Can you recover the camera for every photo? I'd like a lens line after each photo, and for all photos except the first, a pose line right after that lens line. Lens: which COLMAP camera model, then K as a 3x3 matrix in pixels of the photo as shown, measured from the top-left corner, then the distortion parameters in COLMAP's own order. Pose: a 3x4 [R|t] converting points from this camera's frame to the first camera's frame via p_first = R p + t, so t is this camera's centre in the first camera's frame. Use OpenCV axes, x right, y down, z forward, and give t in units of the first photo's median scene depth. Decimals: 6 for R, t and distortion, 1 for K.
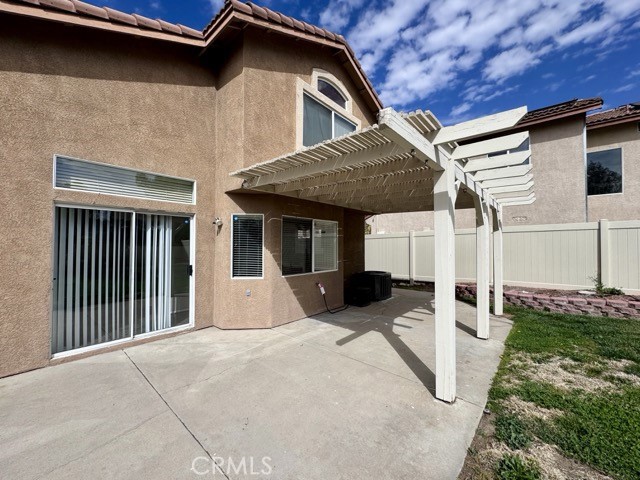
lens RADIAL K [[257.6, 0, 320.0], [0, 257.6, 240.0], [0, 0, 1]] dist [-0.001943, -0.000219]
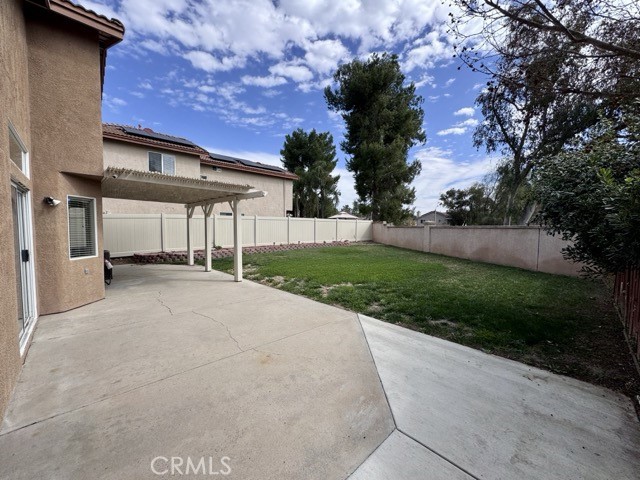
lens RADIAL K [[257.6, 0, 320.0], [0, 257.6, 240.0], [0, 0, 1]] dist [-0.001943, -0.000219]
pose [[0.090087, -0.059386, 0.994162, -1.261522], [-0.002625, 0.998203, 0.059866, 0.011378], [-0.995930, -0.008003, 0.089769, -0.053158]]
